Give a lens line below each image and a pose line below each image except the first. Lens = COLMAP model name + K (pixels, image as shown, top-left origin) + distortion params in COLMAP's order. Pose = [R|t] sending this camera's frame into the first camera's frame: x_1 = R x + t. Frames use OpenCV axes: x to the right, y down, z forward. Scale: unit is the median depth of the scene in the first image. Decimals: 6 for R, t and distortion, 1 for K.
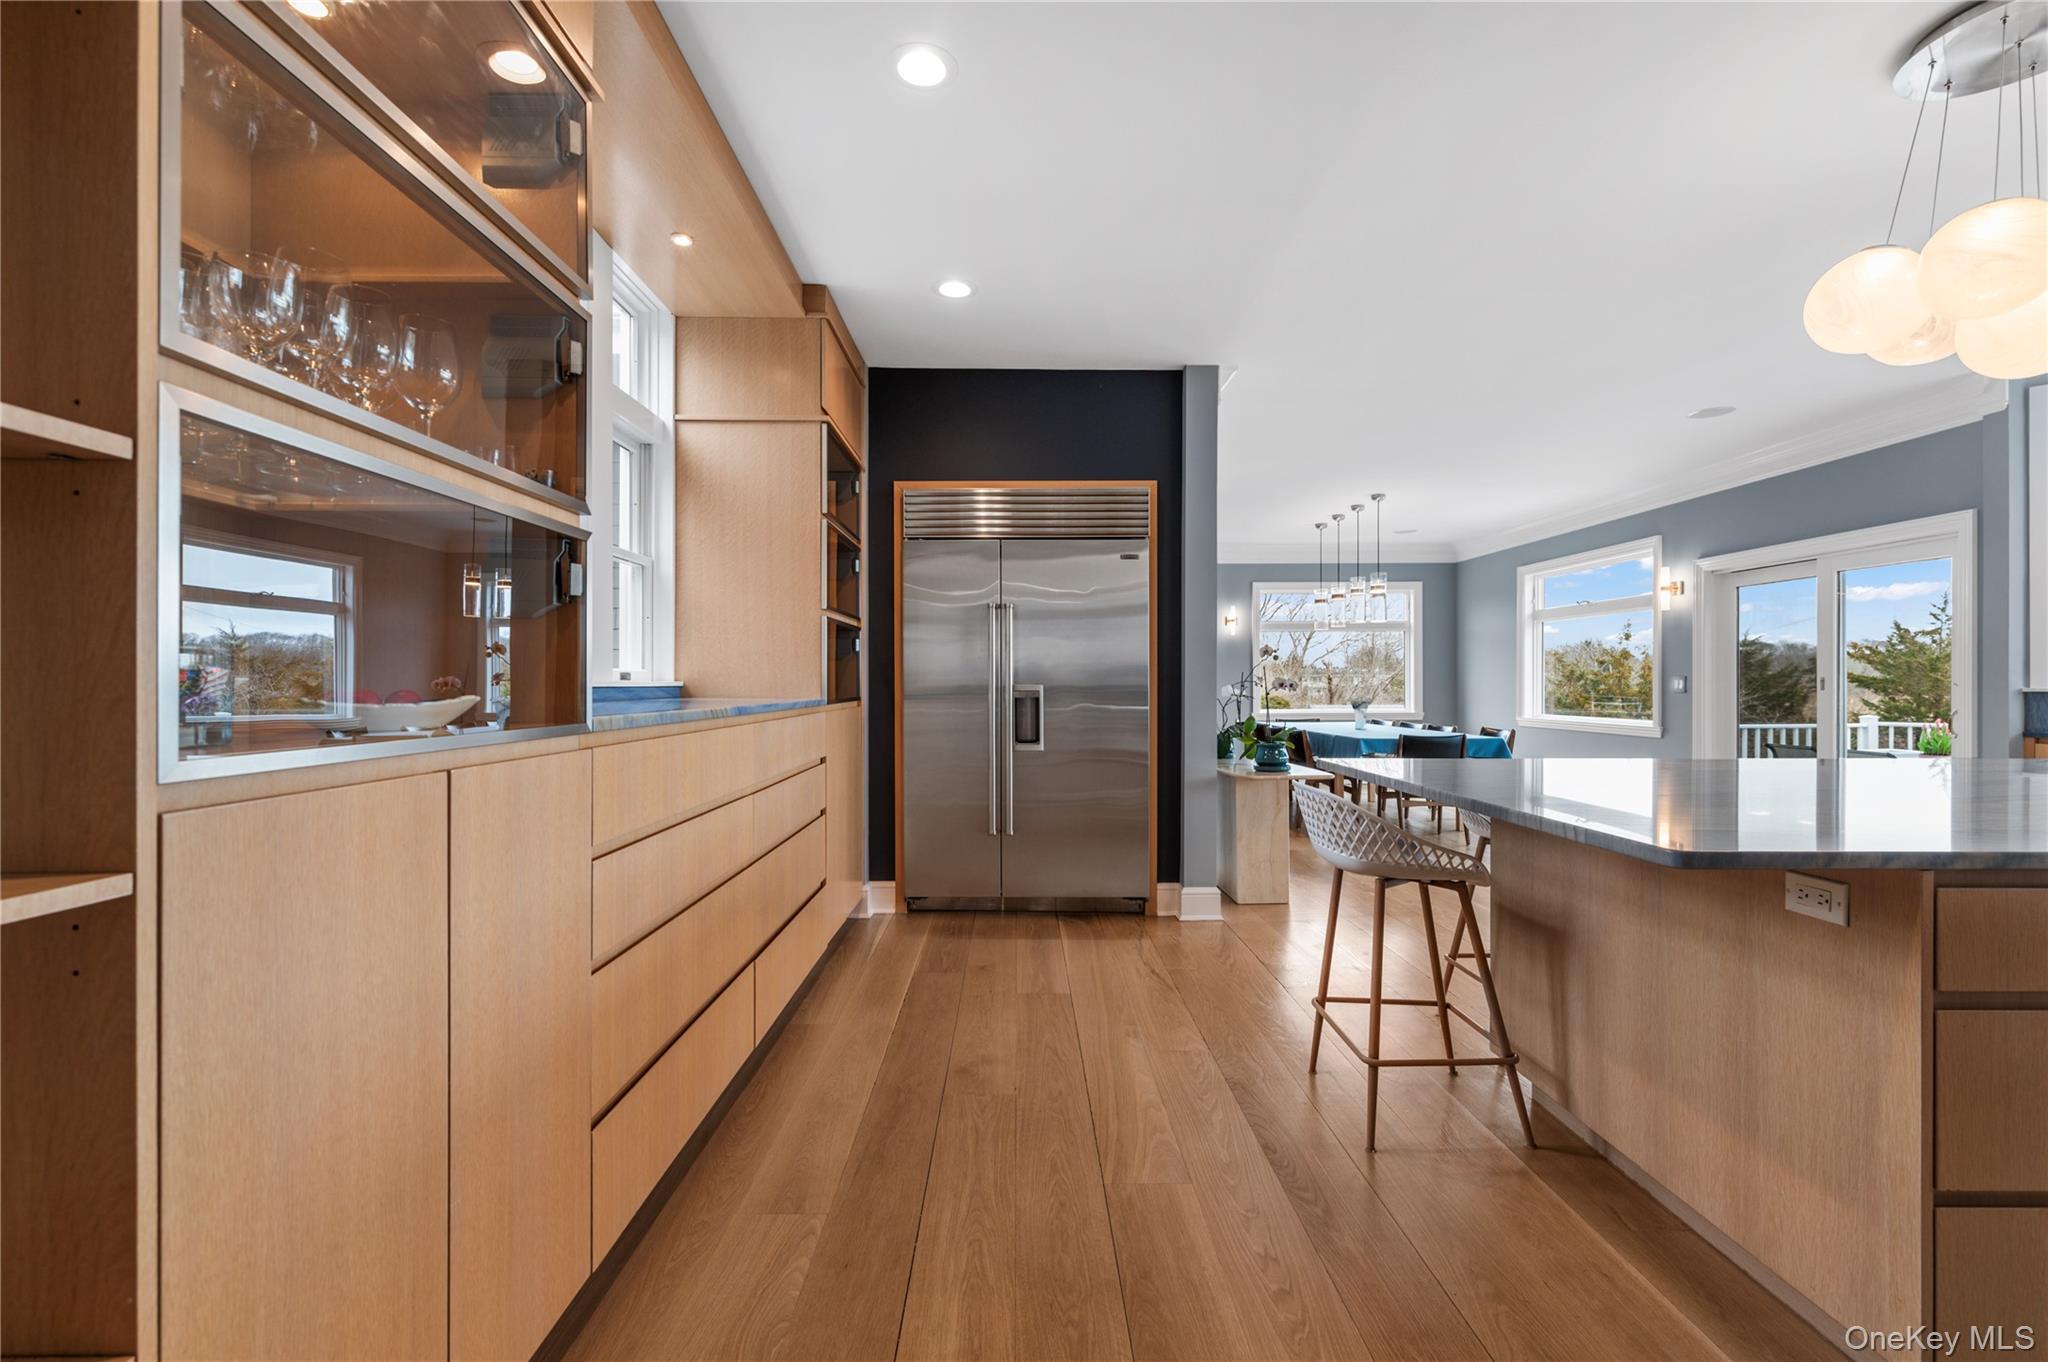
lens RADIAL K [[886.2, 0, 1021.1], [0, 886.2, 684.5], [0, 0, 1]] dist [0.000212, 0.000764]
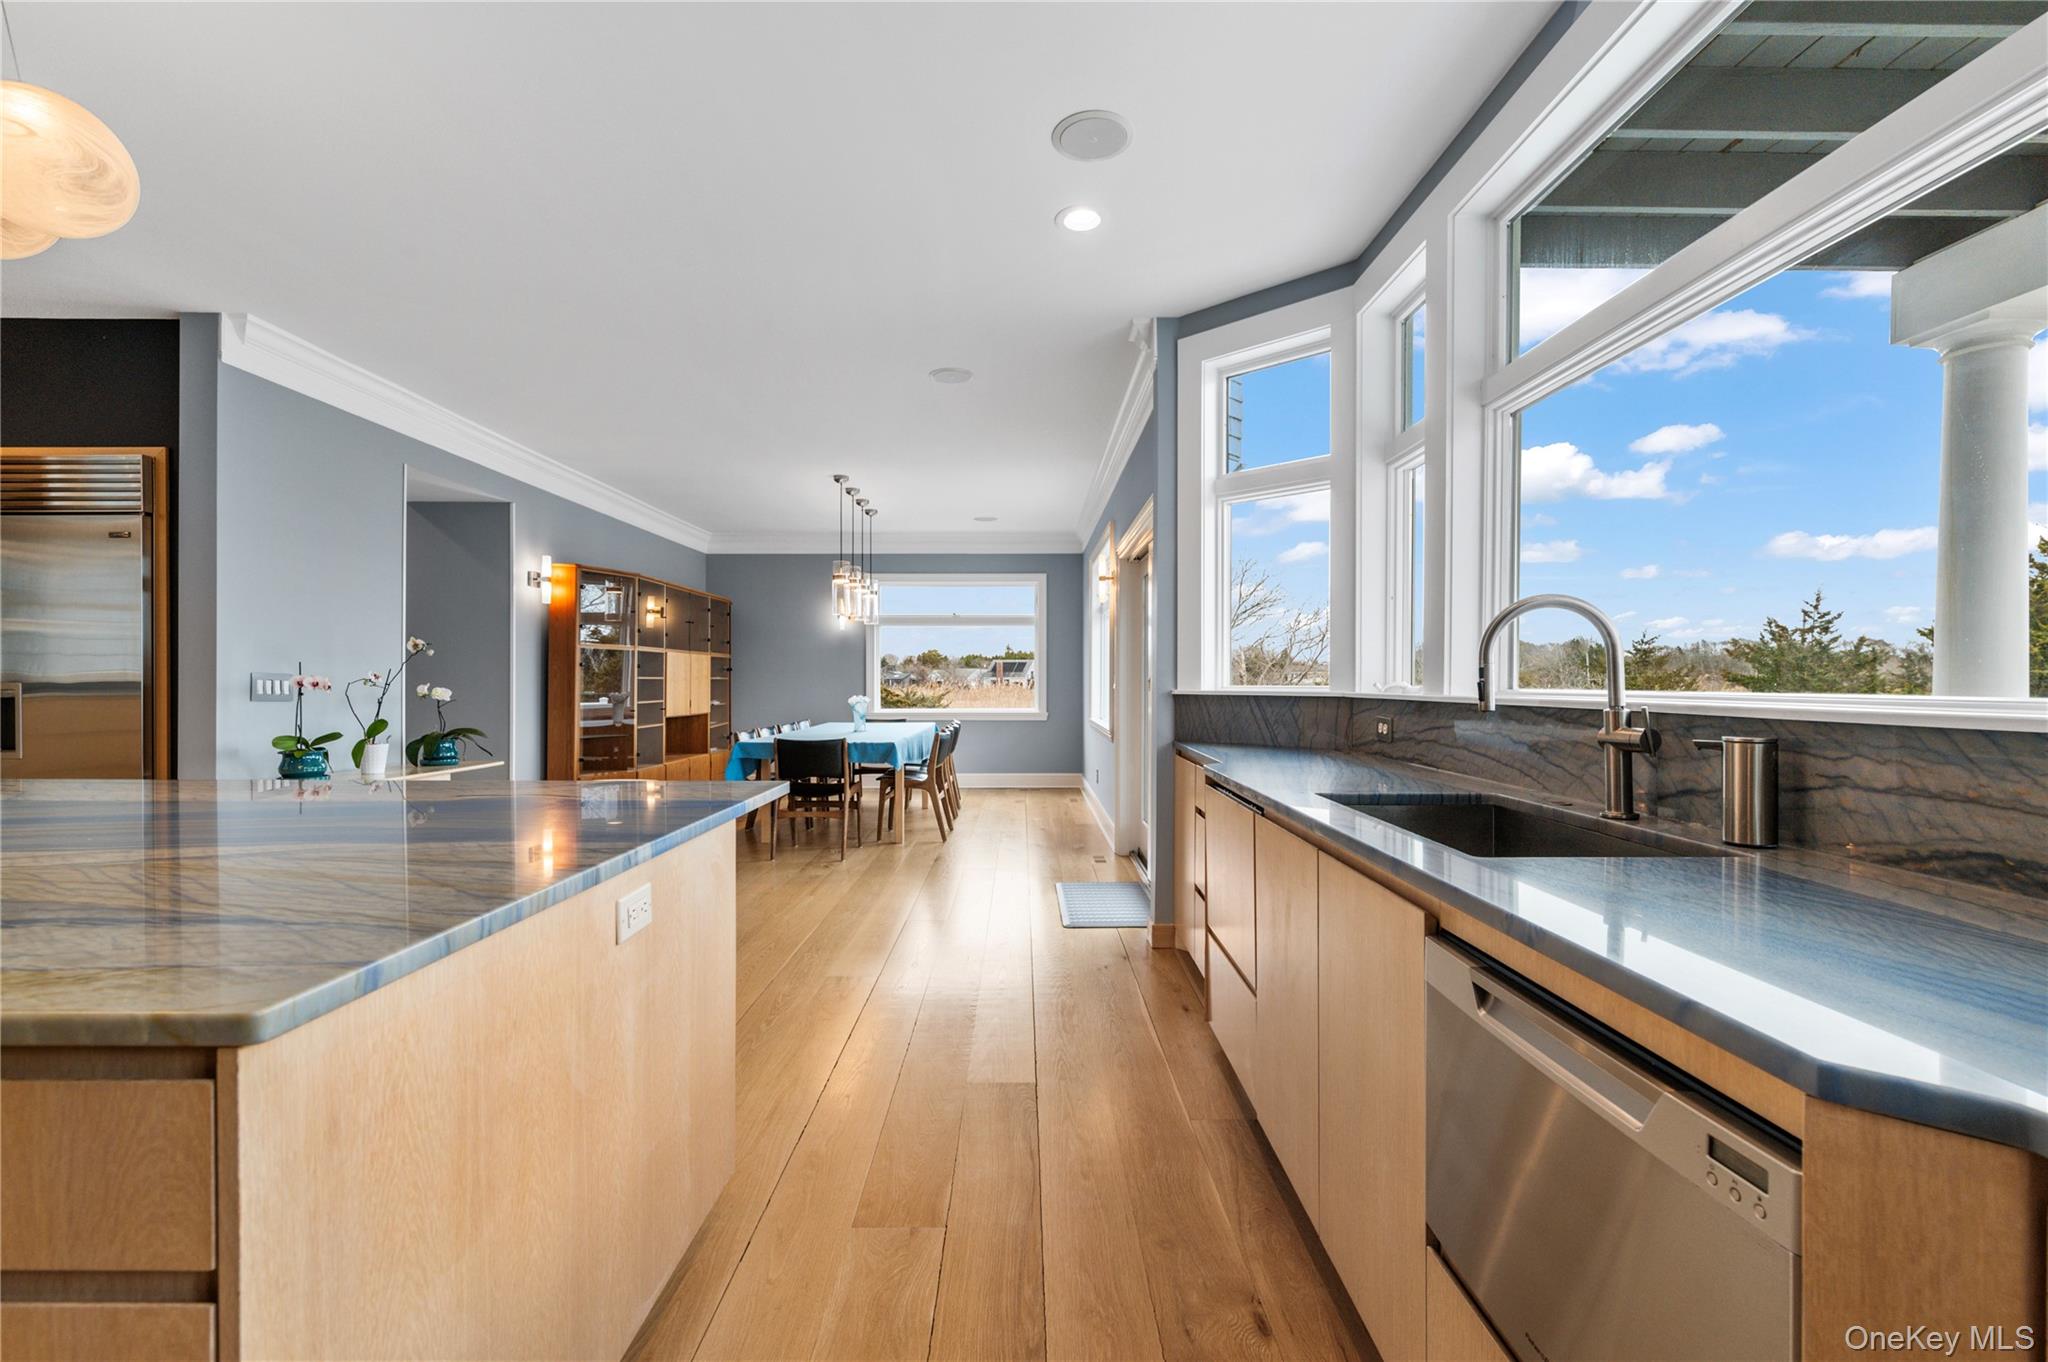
lens RADIAL K [[886.2, 0, 1029.3], [0, 886.2, 681.6], [0, 0, 1]] dist [0.000212, 0.000764]
pose [[0.999991, 0.003032, -0.002849, 1.010236], [-0.003028, 0.999995, 0.001111, -0.004568], [0.002852, -0.001102, 0.999995, 0.139537]]
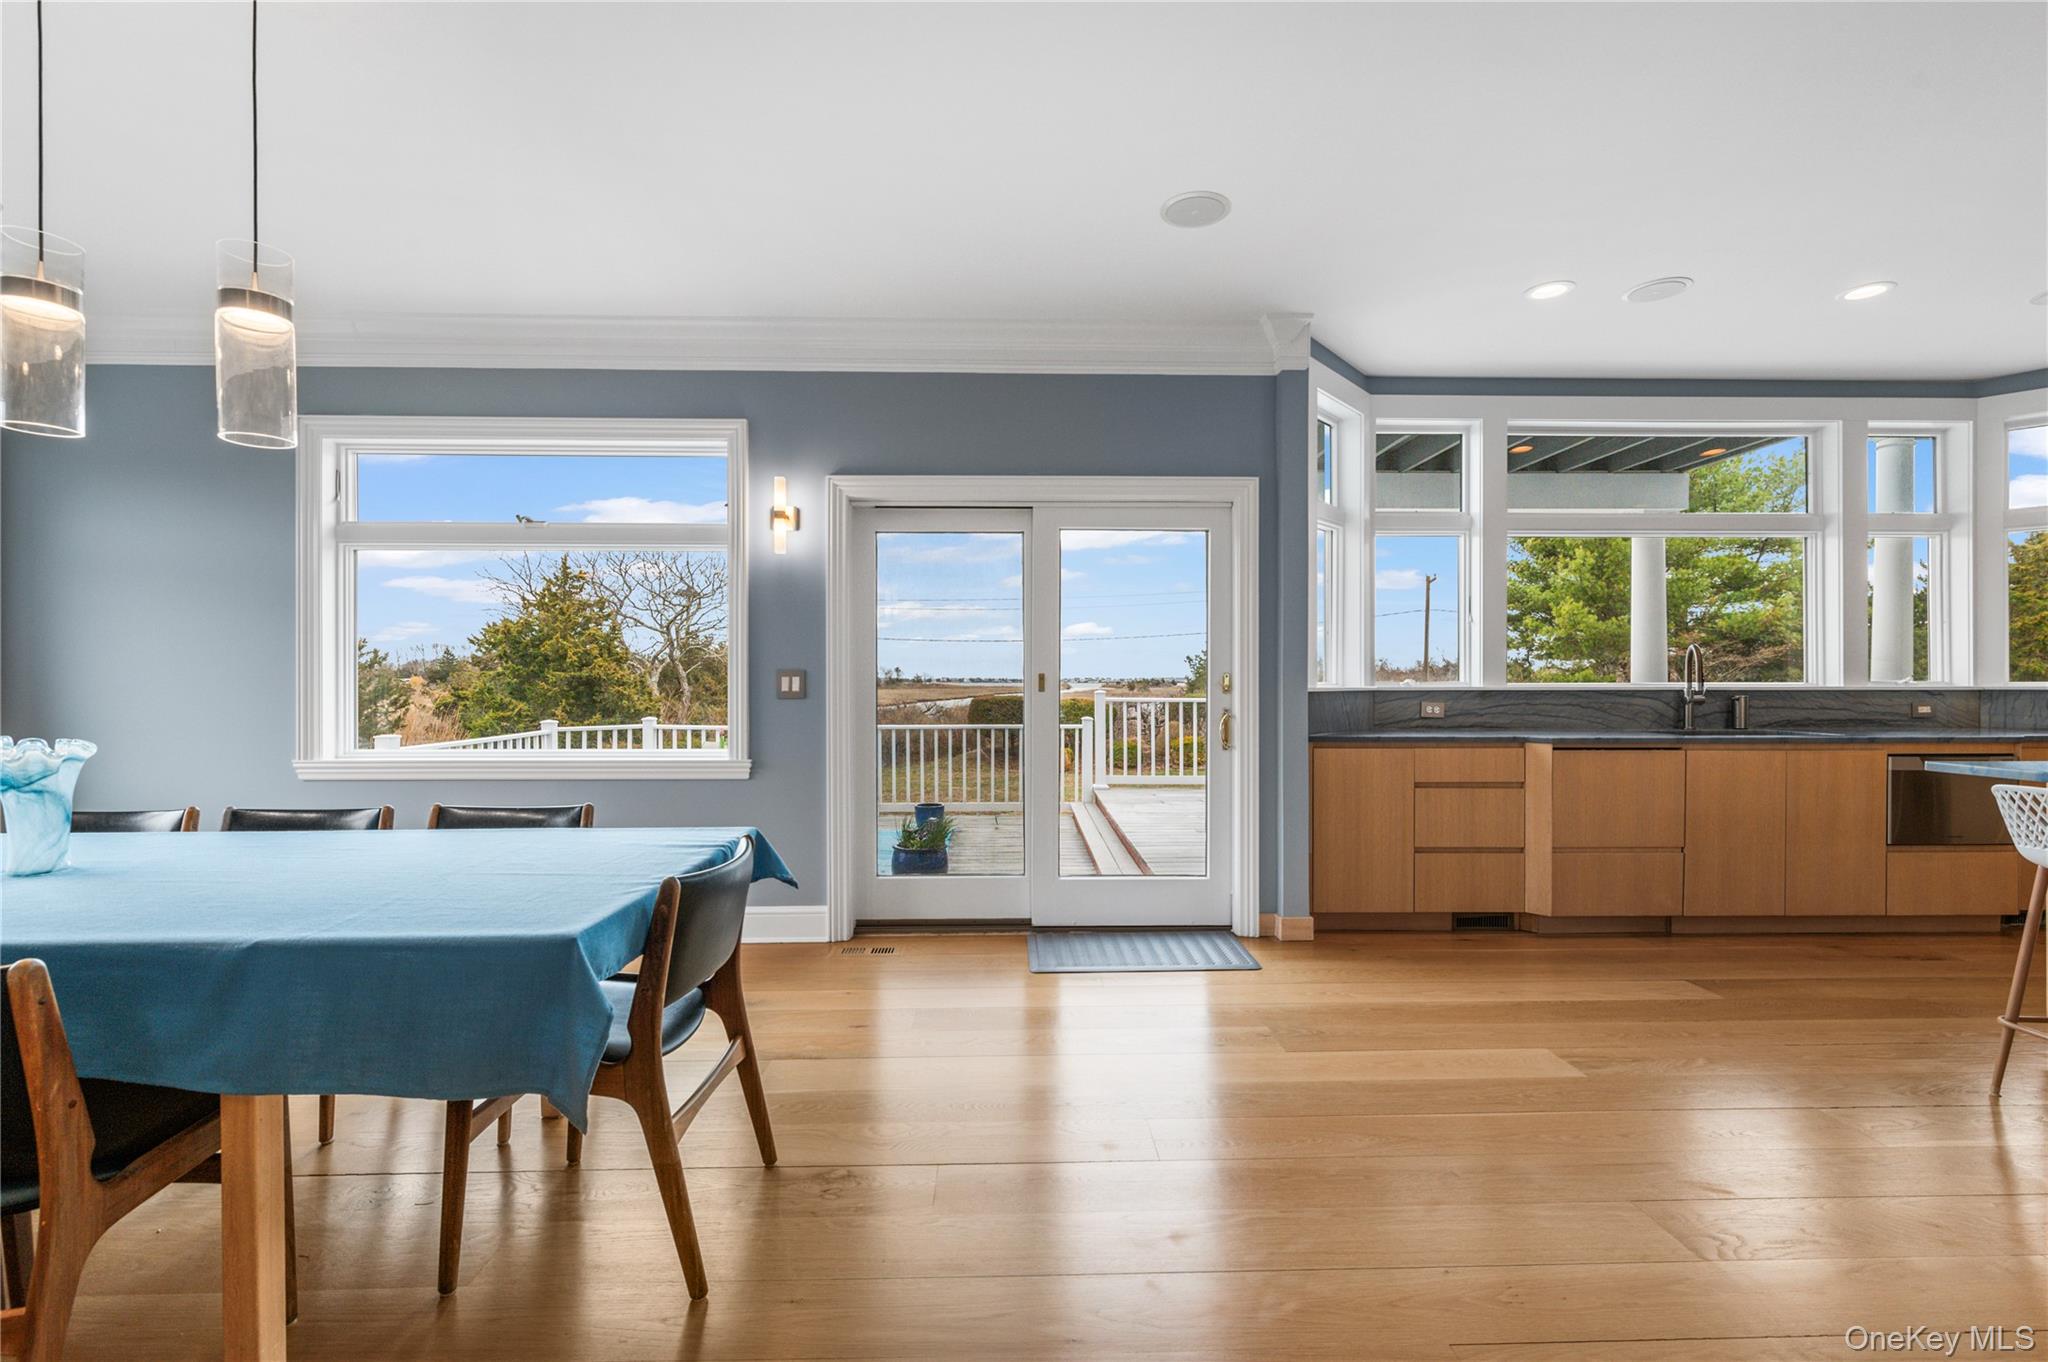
lens RADIAL K [[886.2, 0, 1023.5], [0, 886.2, 686.7], [0, 0, 1]] dist [0.000212, 0.000764]
pose [[-0.024959, -0.005205, 0.999675, 0.241682], [0.000571, 0.999986, 0.005221, -0.001970], [-0.999688, 0.000701, -0.024956, 1.336978]]
